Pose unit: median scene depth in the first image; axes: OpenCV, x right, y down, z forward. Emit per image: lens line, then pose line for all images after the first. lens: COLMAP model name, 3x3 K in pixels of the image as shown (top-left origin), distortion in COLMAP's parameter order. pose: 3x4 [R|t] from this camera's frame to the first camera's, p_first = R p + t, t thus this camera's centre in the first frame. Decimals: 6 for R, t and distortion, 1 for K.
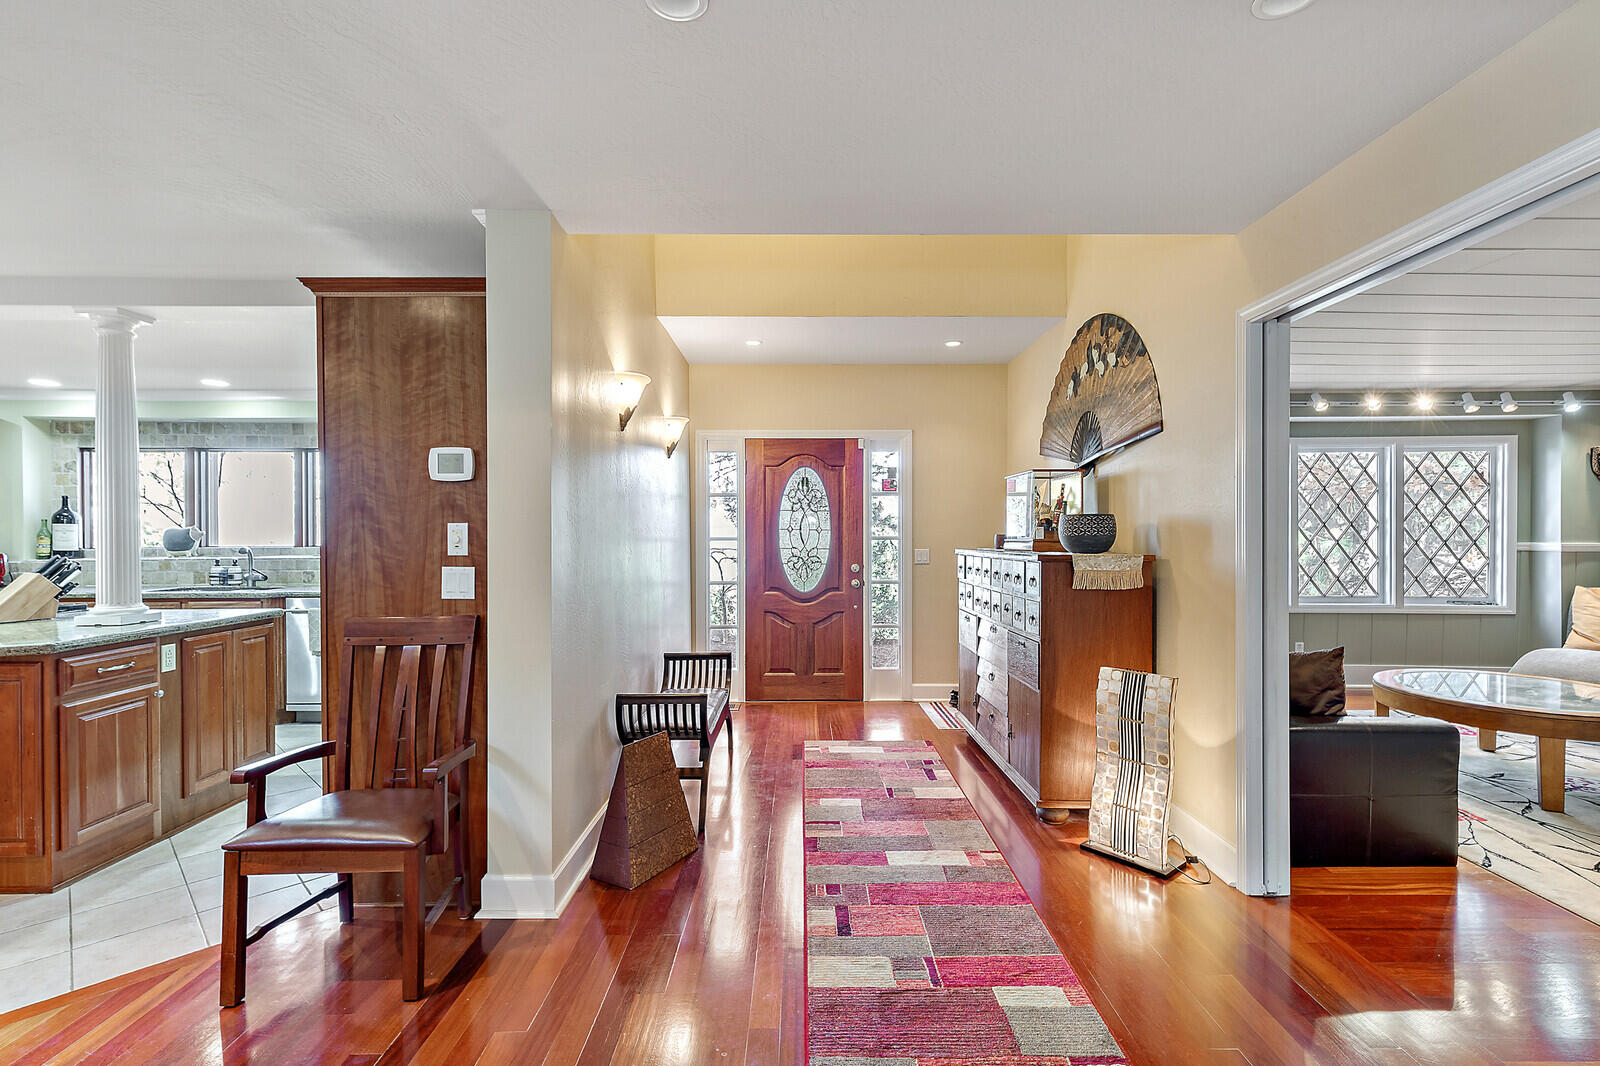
lens RADIAL K [[739.7, 0, 803.7], [0, 739.7, 539.3], [0, 0, 1]] dist [0.001106, 0.000708]
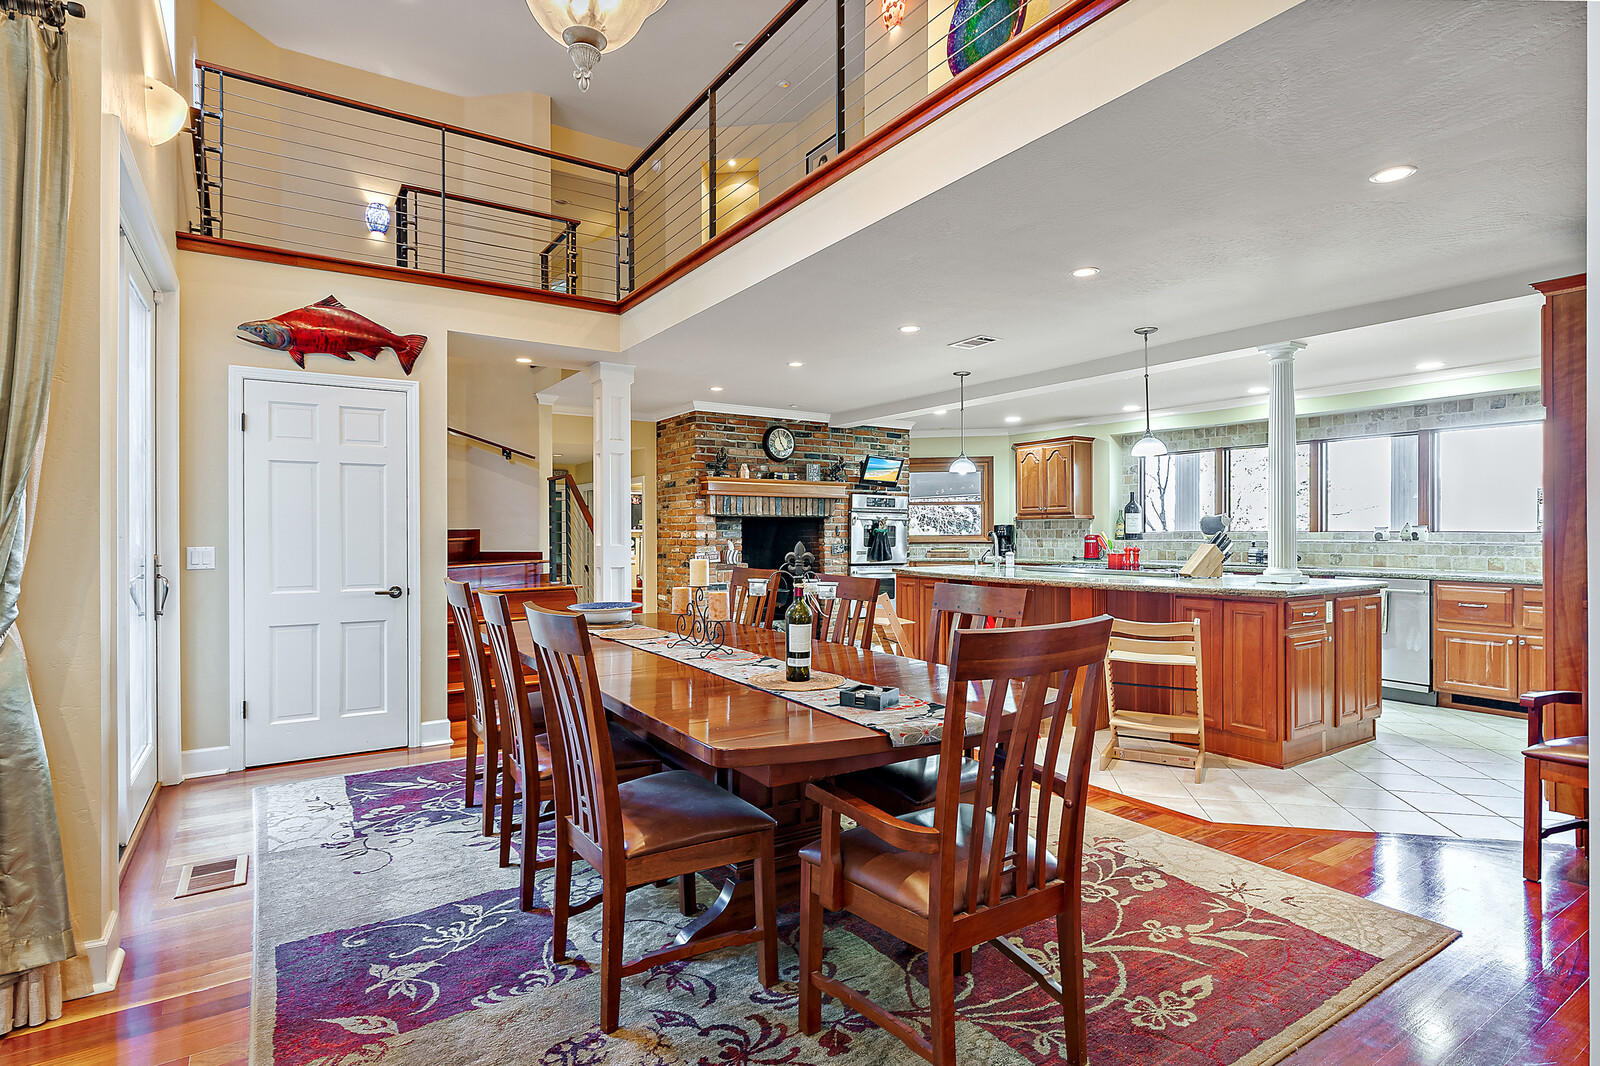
lens RADIAL K [[802.6, 0, 801.0], [0, 802.6, 531.1], [0, 0, 1]] dist [-0.004560, -0.002580]
pose [[0.534484, 0.002971, -0.845173, -0.117119], [-0.008153, 0.999965, -0.001641, 0.020292], [0.845139, 0.007768, 0.534490, -0.299617]]
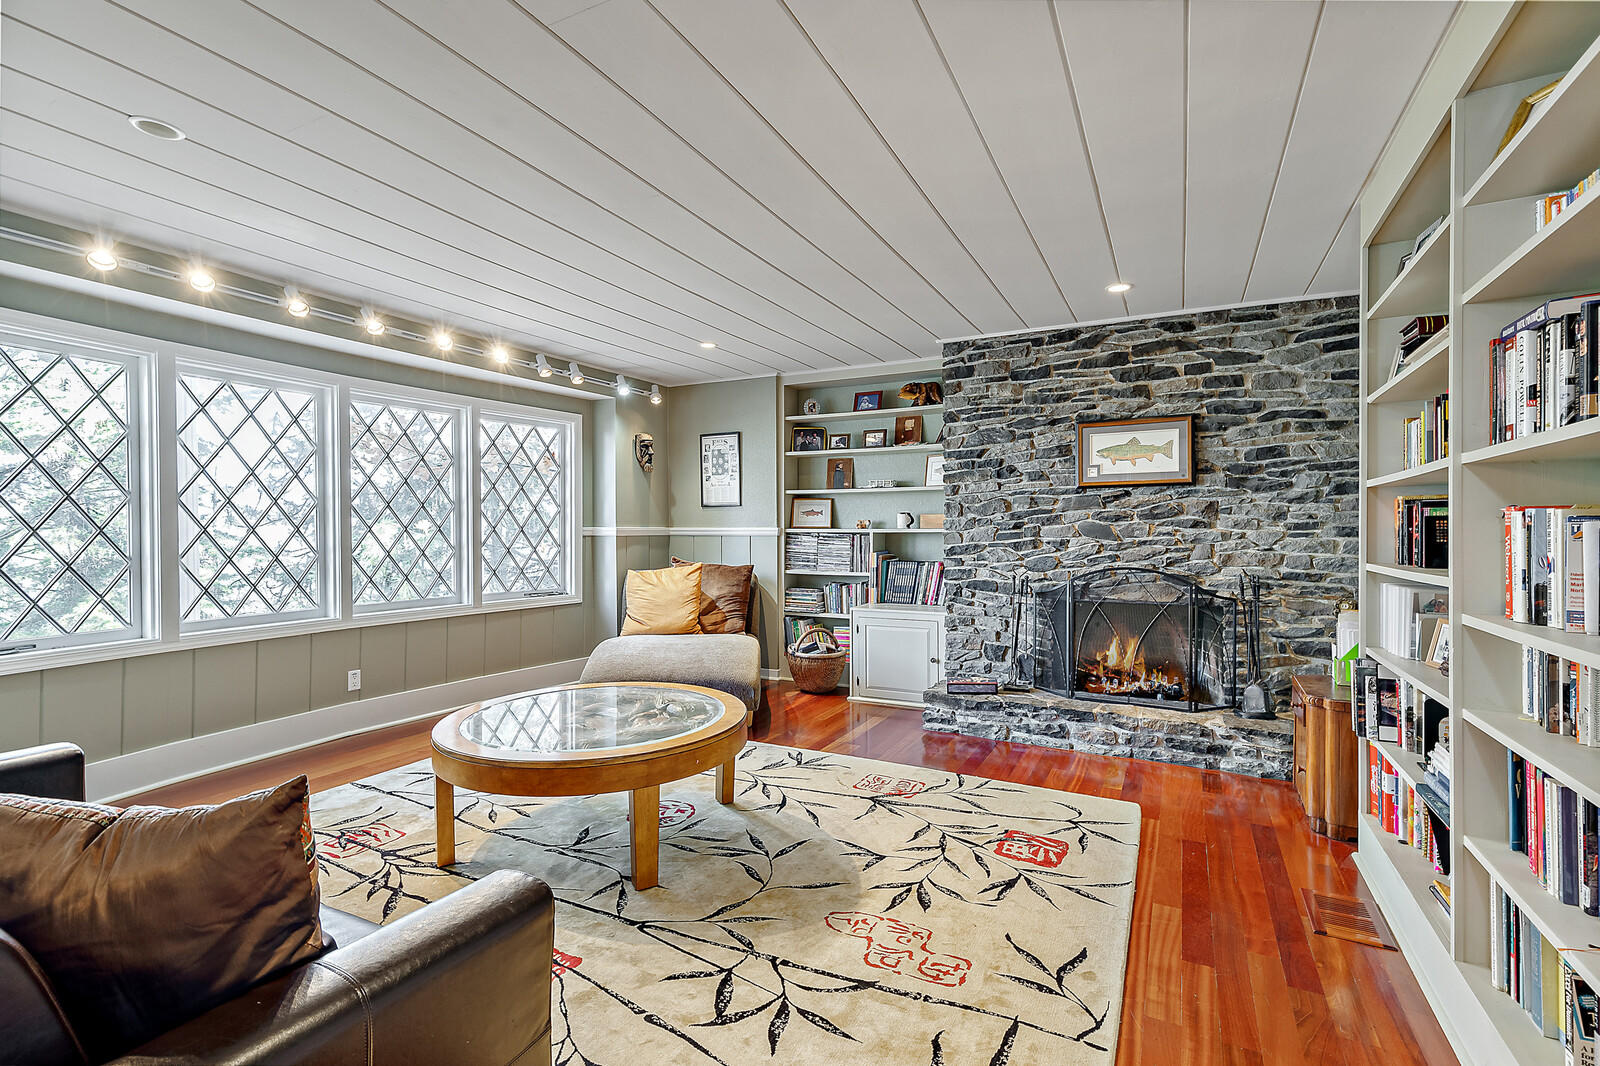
lens RADIAL K [[739.7, 0, 808.0], [0, 739.7, 531.1], [0, 0, 1]] dist [0.001106, 0.000708]
pose [[0.467402, -0.003044, 0.884040, 0.276793], [0.009550, 0.999953, -0.001606, 0.014167], [-0.883993, 0.009193, 0.467409, 0.321967]]
